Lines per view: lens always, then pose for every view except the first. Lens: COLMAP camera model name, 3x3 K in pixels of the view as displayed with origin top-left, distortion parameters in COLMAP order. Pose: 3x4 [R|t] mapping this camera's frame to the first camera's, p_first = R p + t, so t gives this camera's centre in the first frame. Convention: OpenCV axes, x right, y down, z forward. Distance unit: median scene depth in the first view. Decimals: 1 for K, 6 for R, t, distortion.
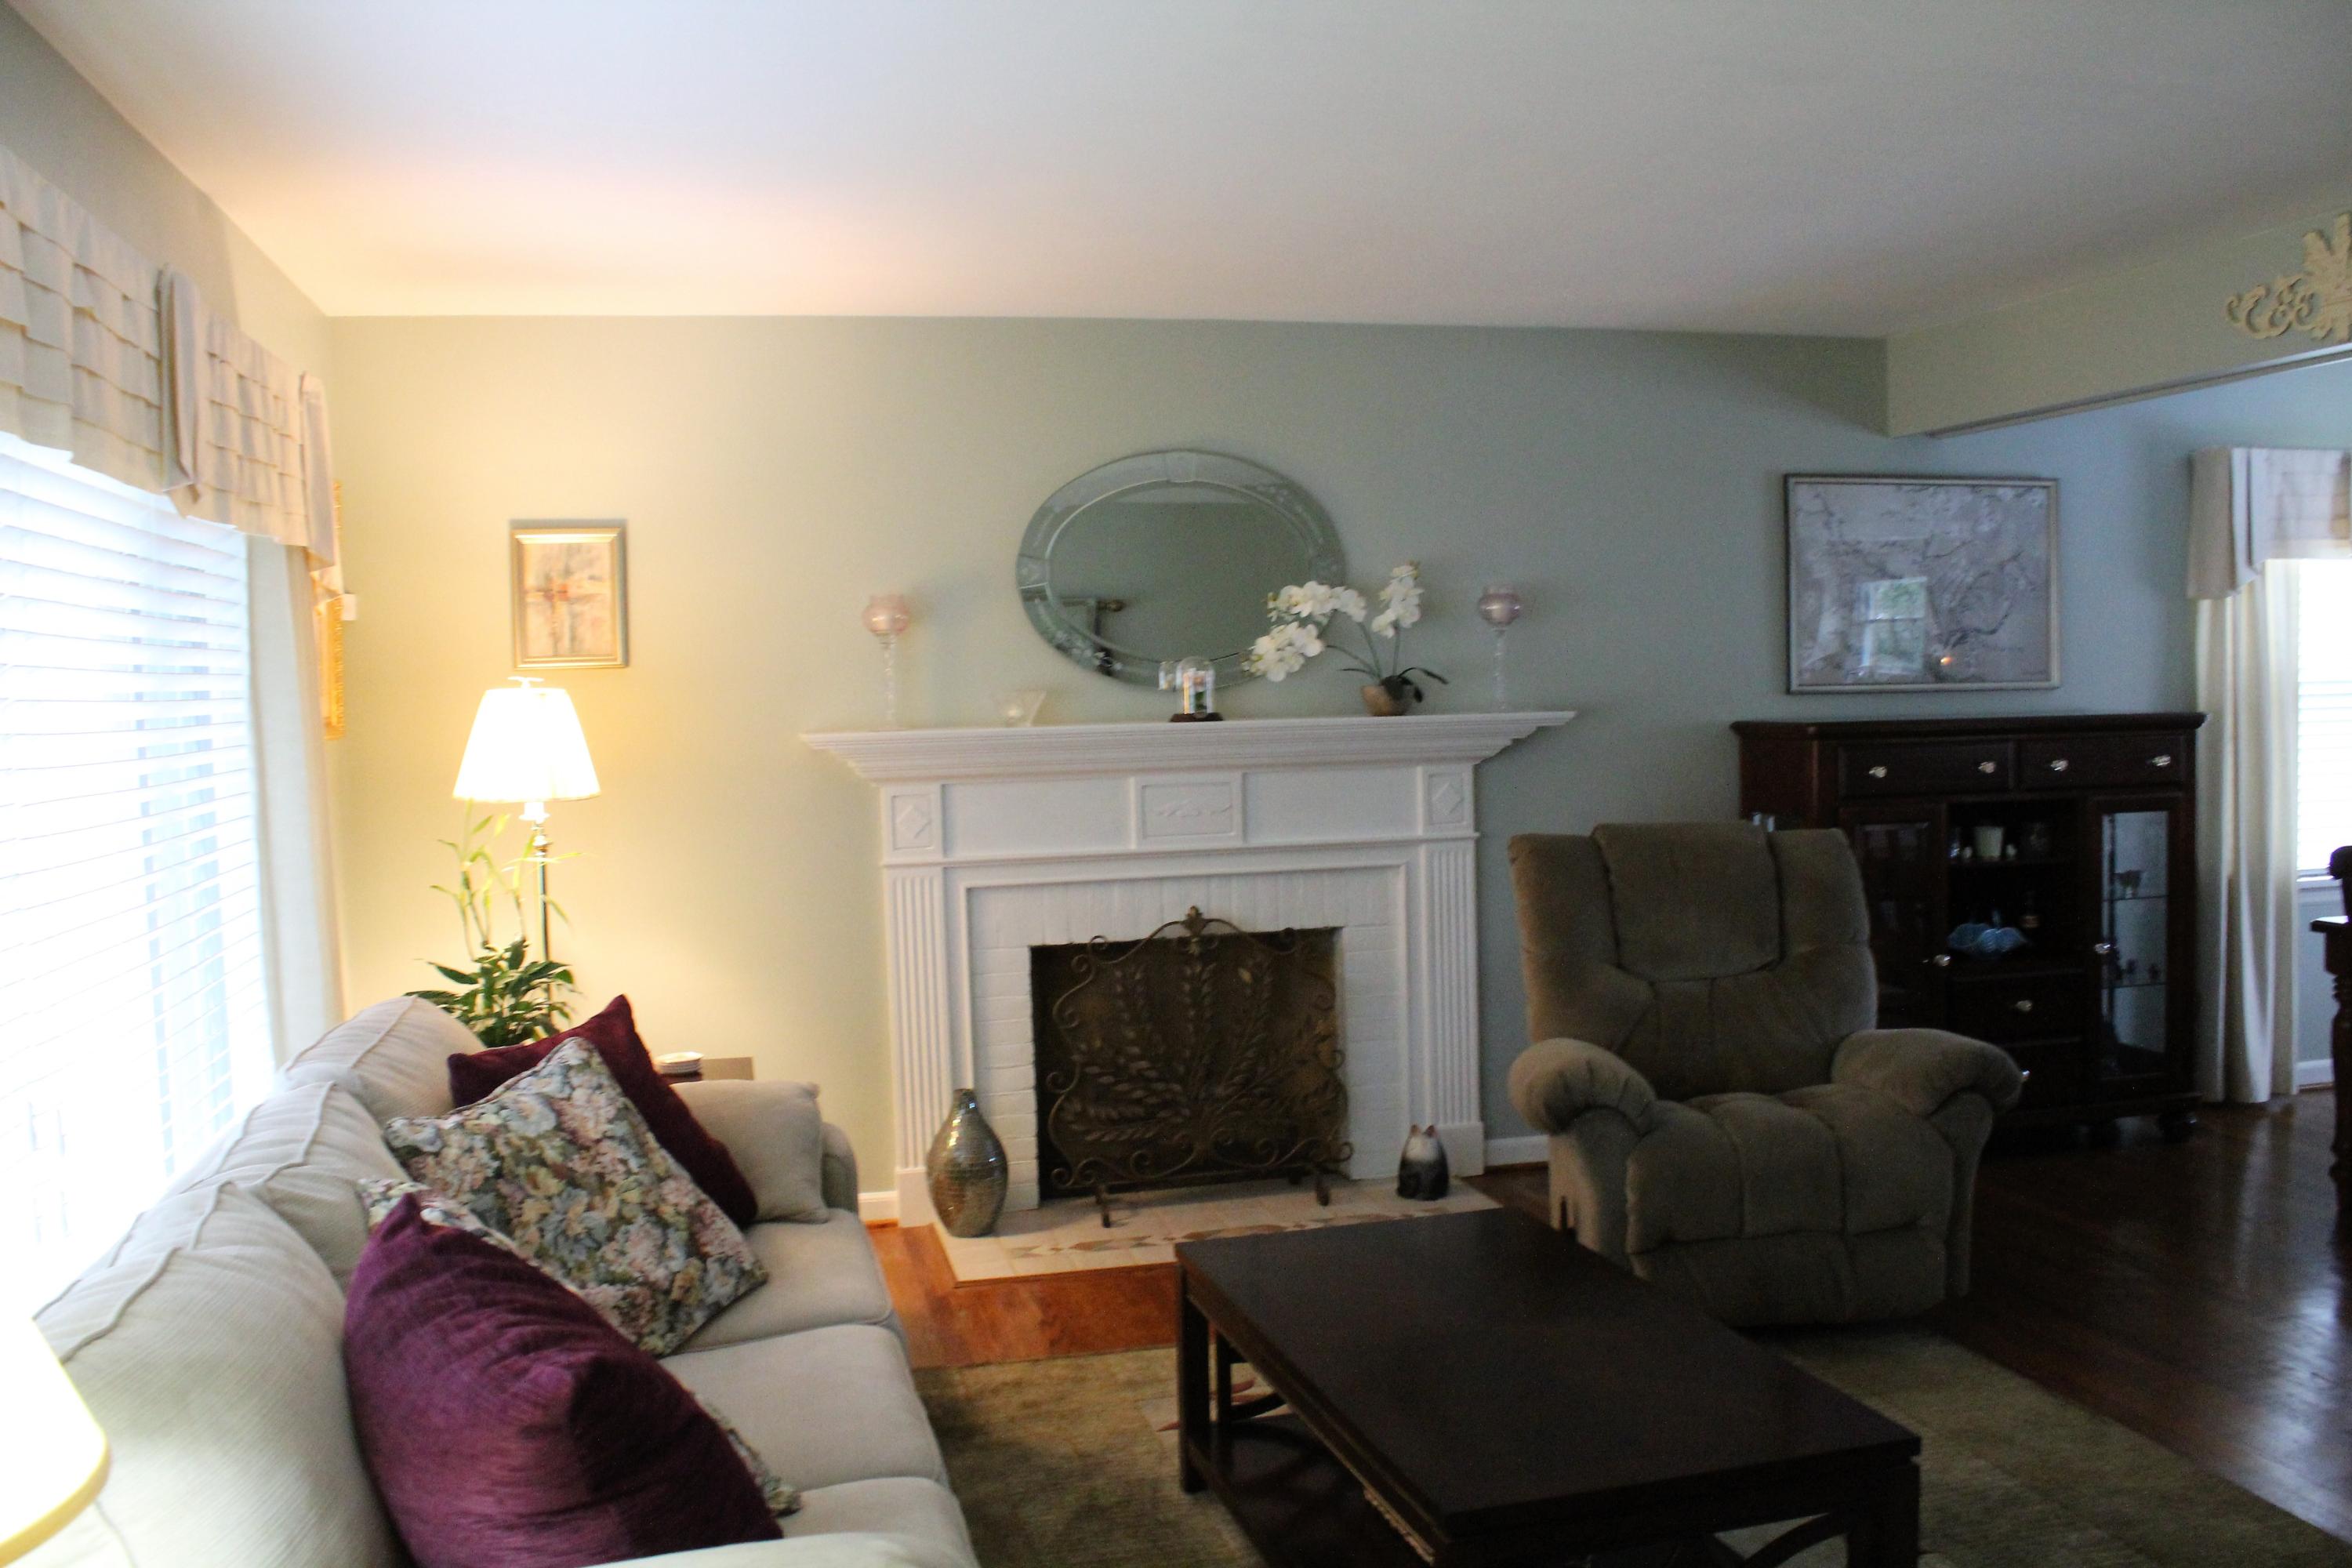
lens RADIAL K [[1973.6, 0, 1175.3], [0, 1973.6, 786.8], [0, 0, 1]] dist [-0.178928, 0.176387]
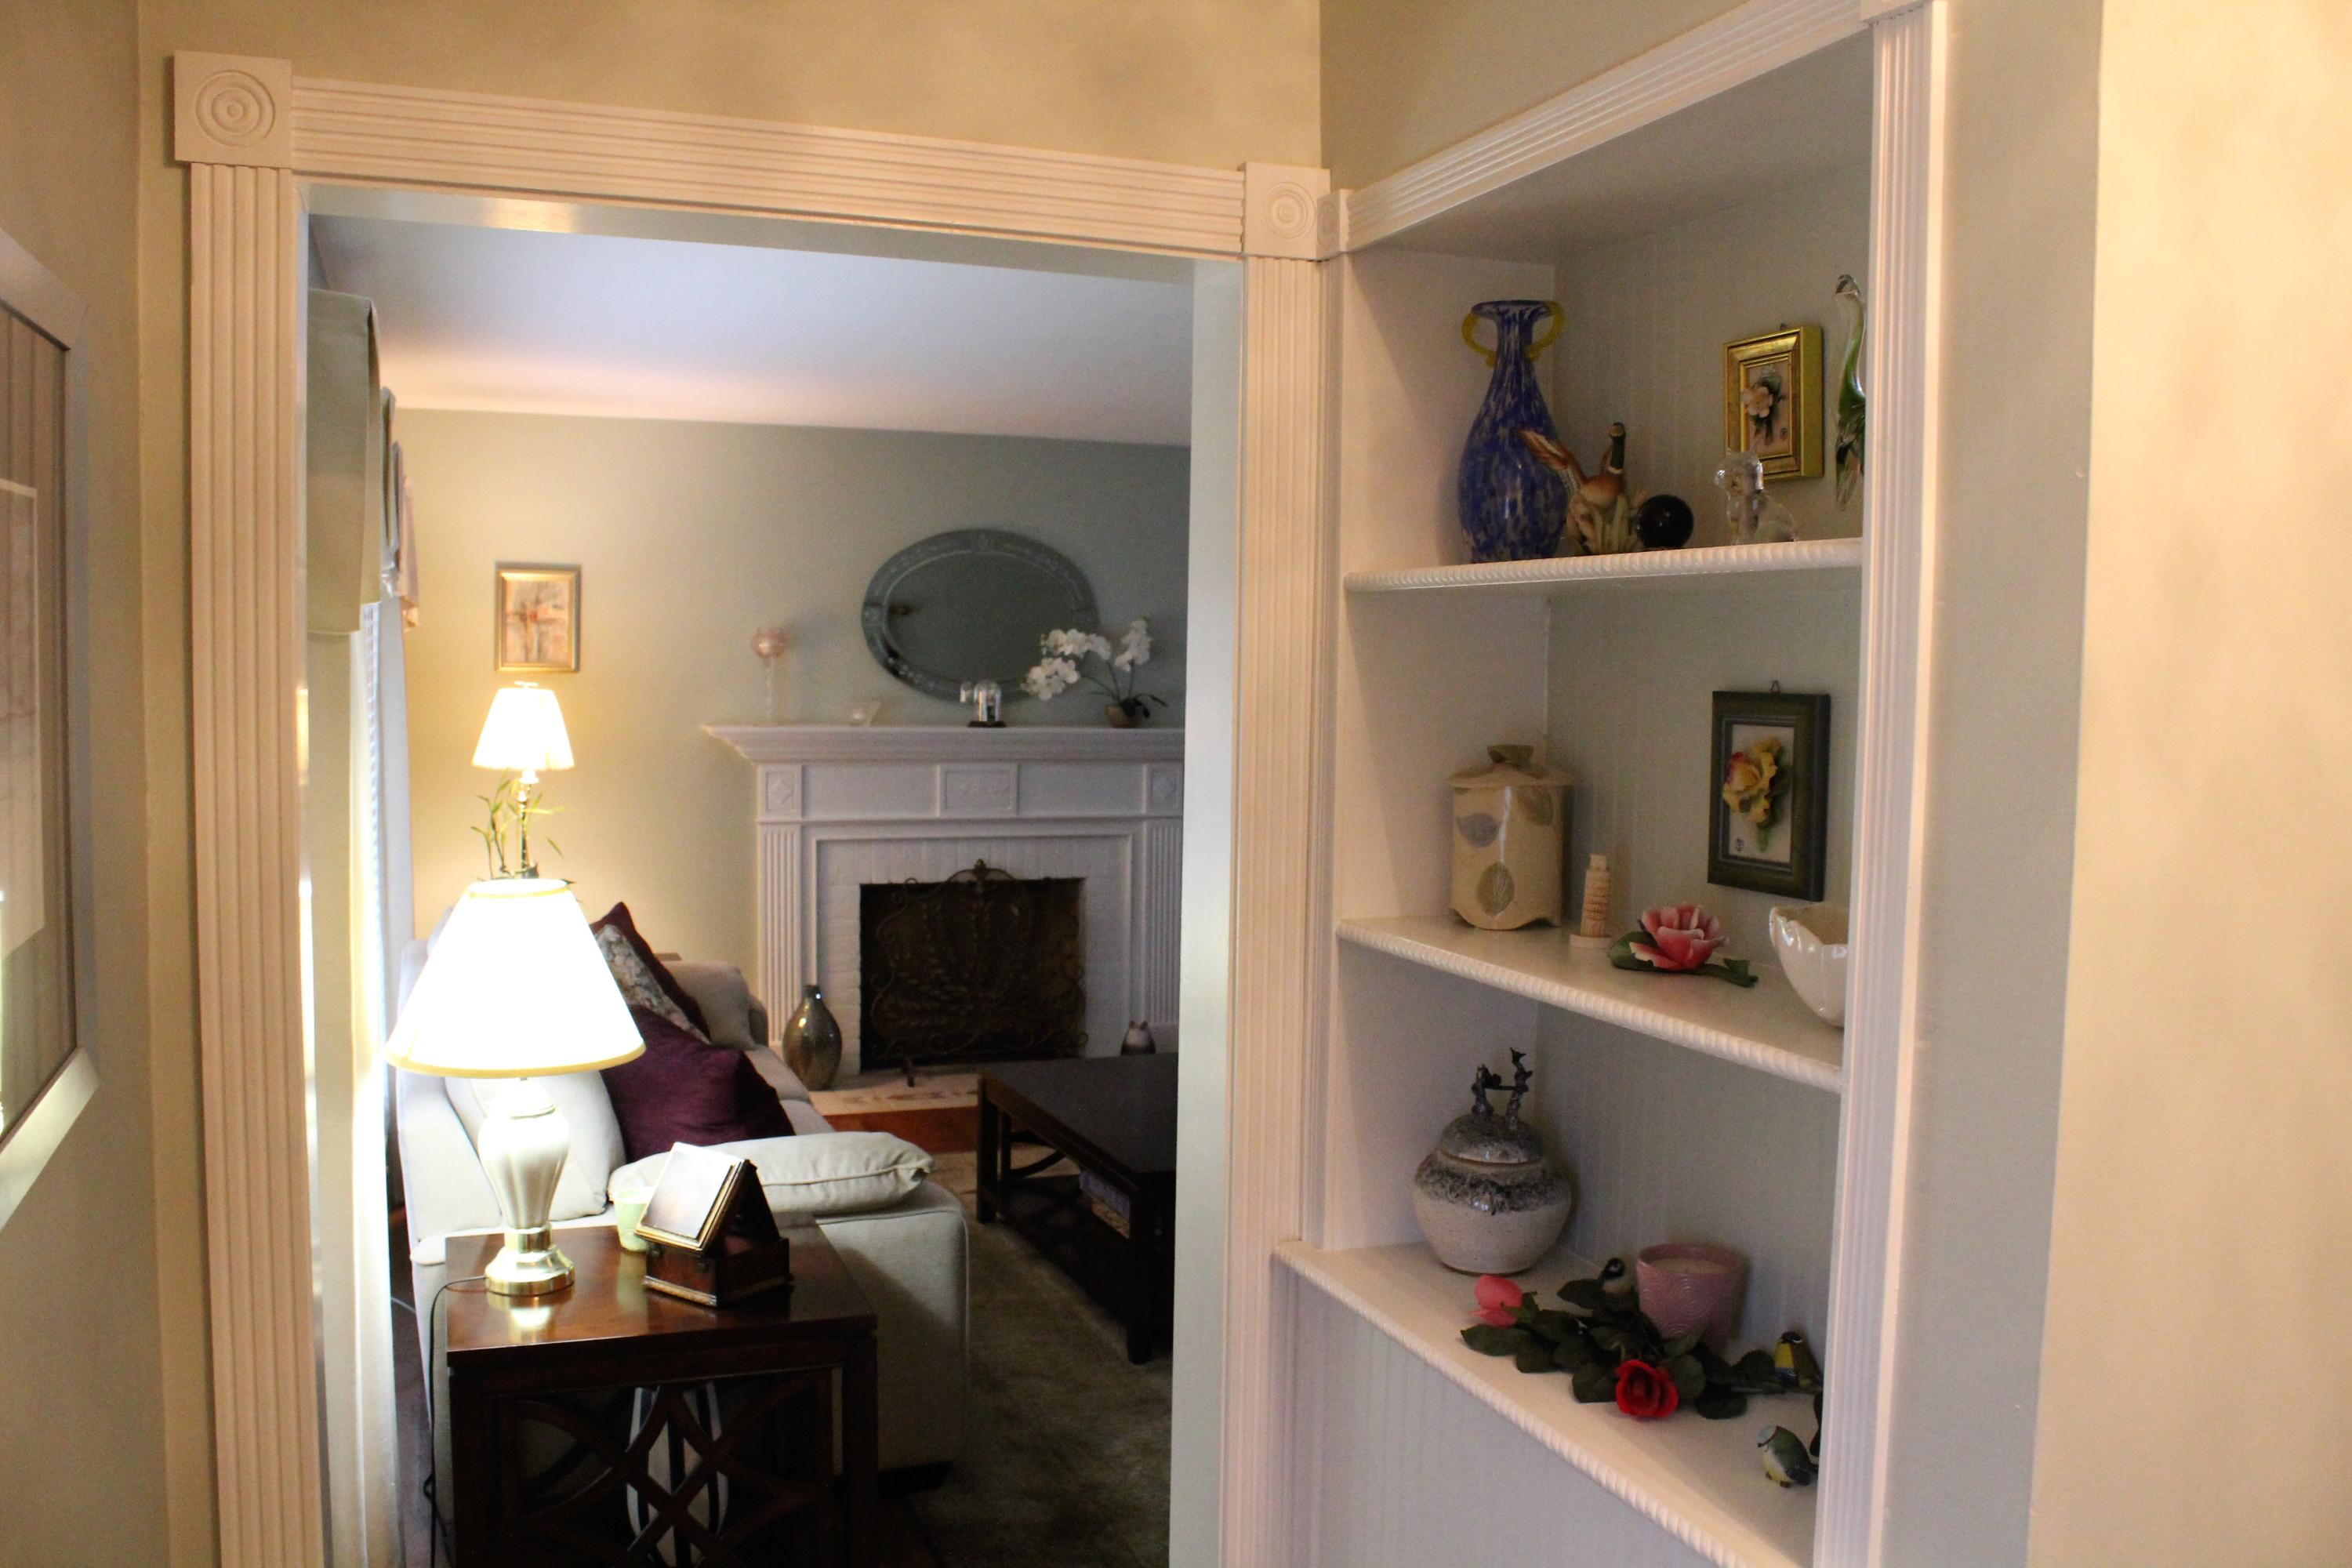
lens RADIAL K [[1973.6, 0, 1175.3], [0, 1973.6, 786.8], [0, 0, 1]] dist [-0.178928, 0.176387]
pose [[0.990565, 0.036014, 0.132227, -0.039600], [-0.038173, 0.999175, 0.013827, -0.014916], [-0.131620, -0.018744, 0.991123, -0.395073]]
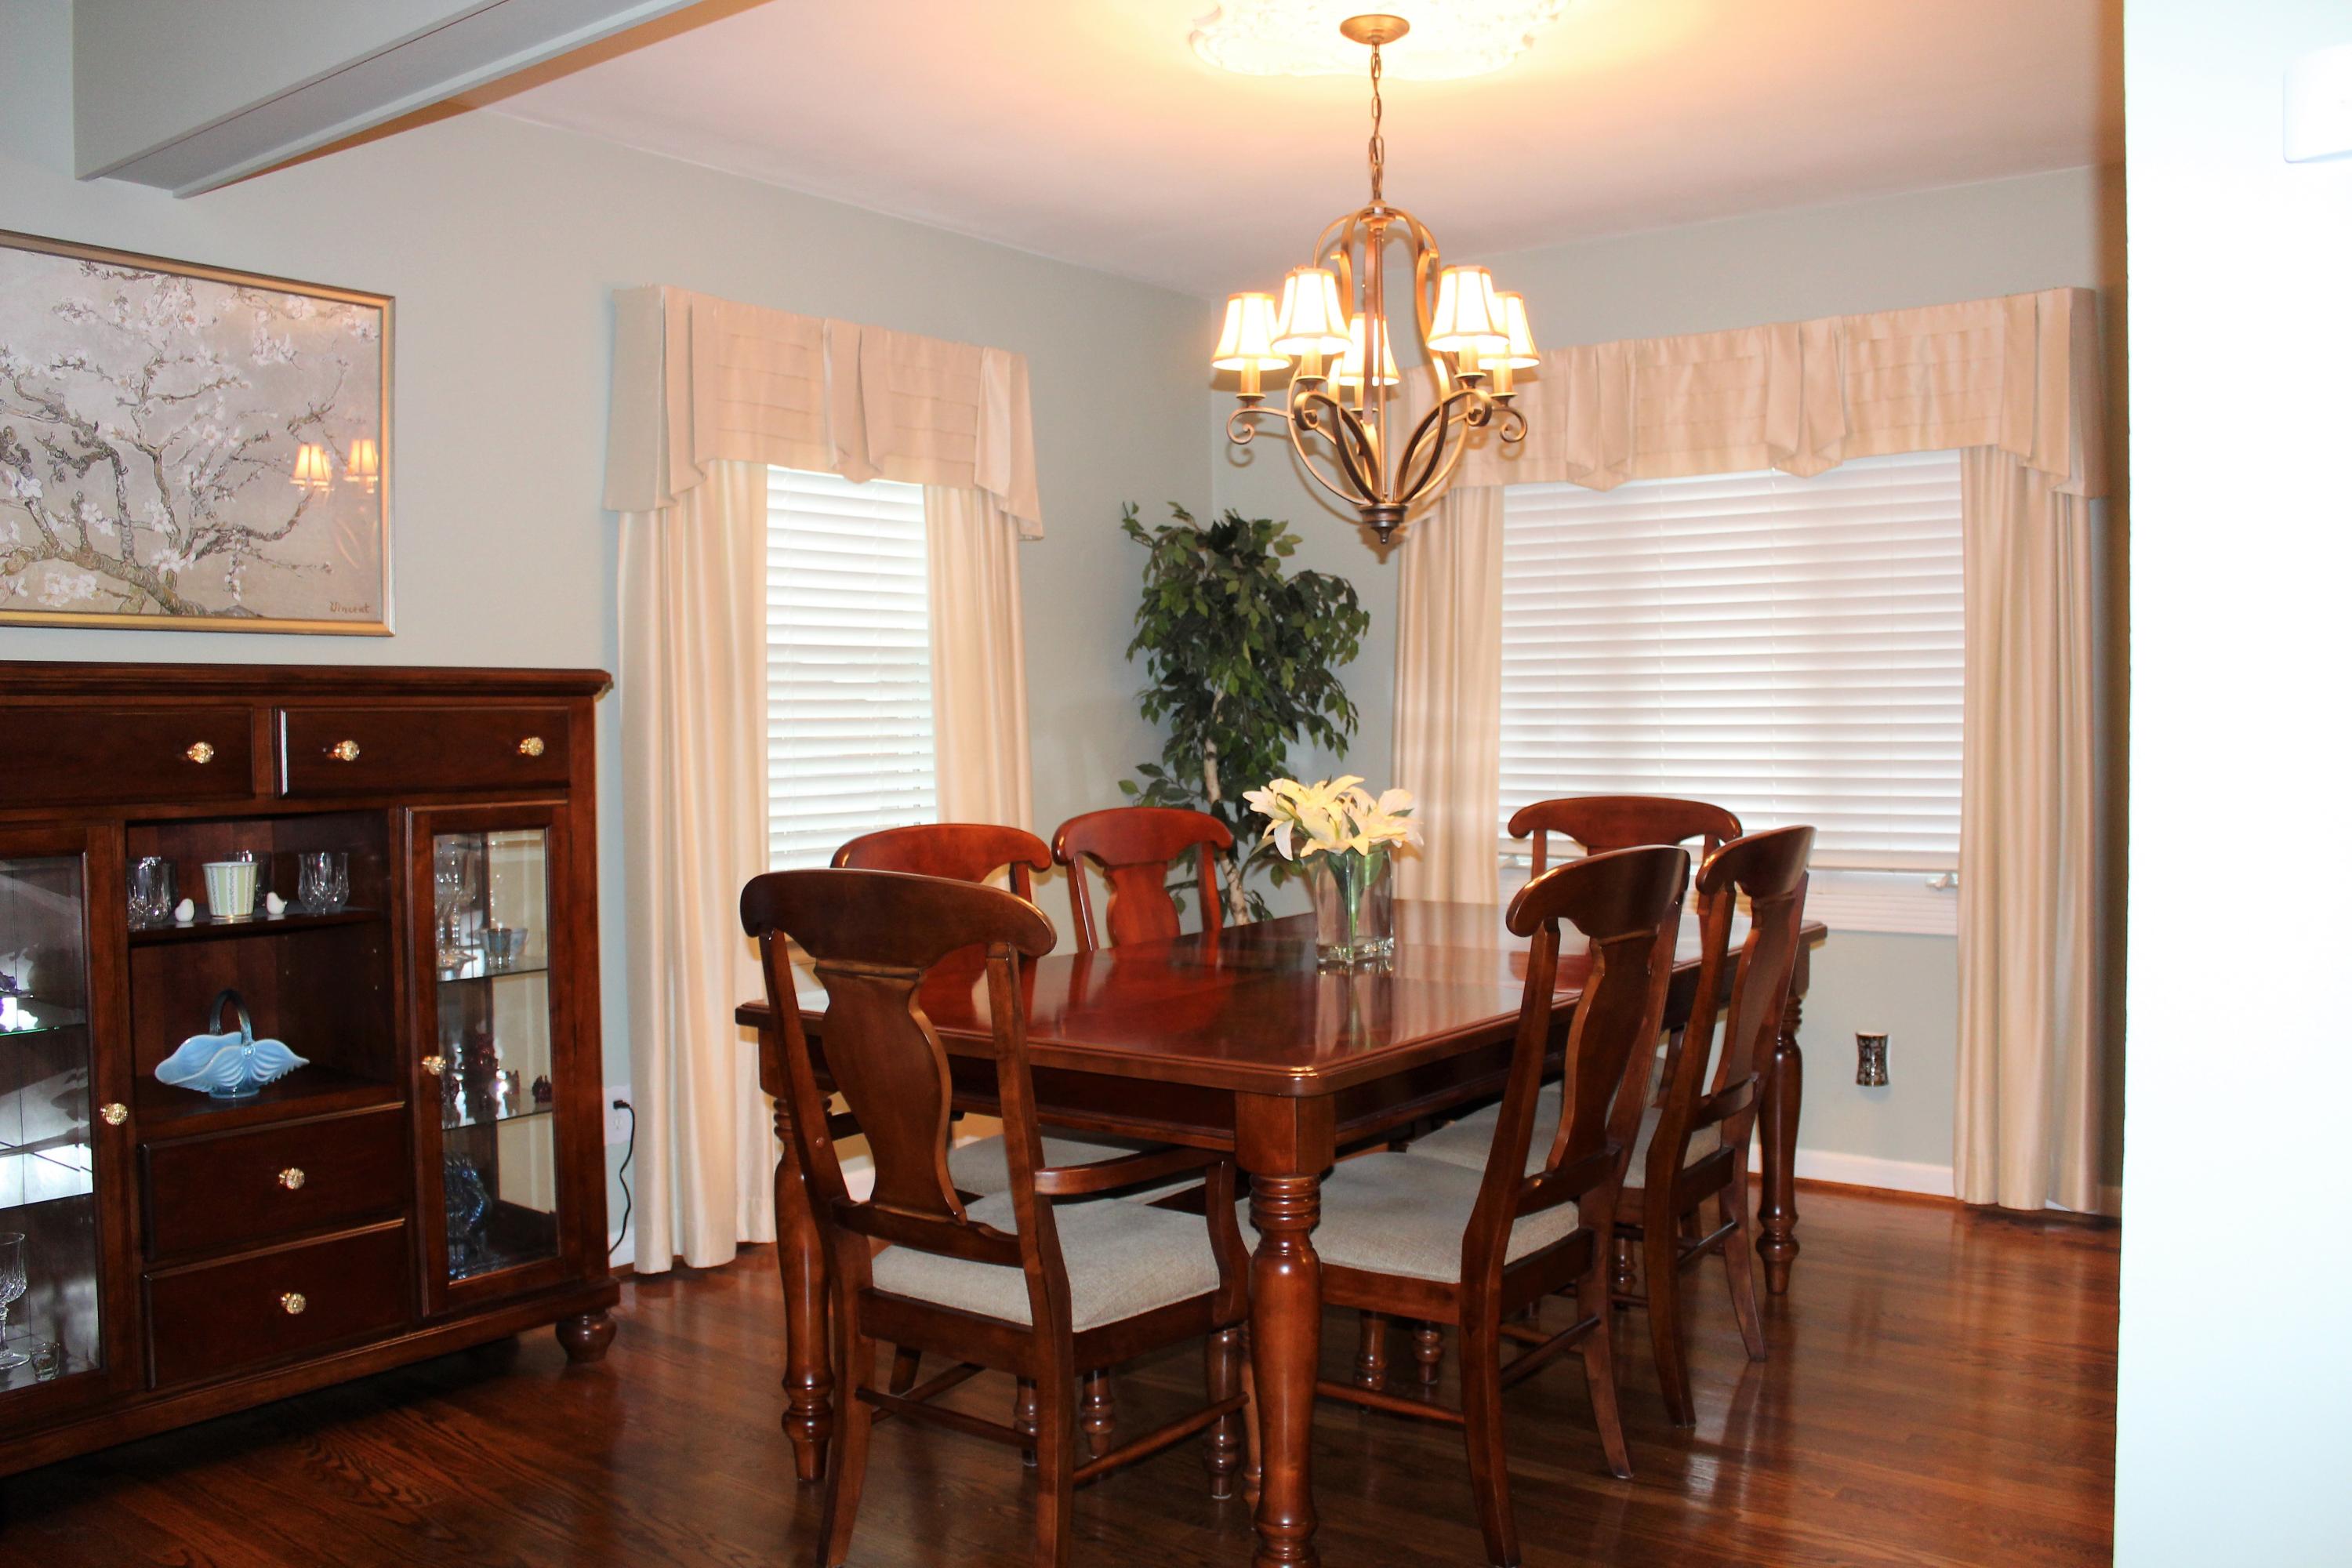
lens RADIAL K [[1973.6, 0, 1175.3], [0, 1973.6, 786.8], [0, 0, 1]] dist [-0.178928, 0.176387]
pose [[0.773131, -0.002975, 0.634239, 0.296356], [0.020766, 0.999572, -0.020624, 0.017008], [-0.633906, 0.029116, 0.772862, 0.409219]]
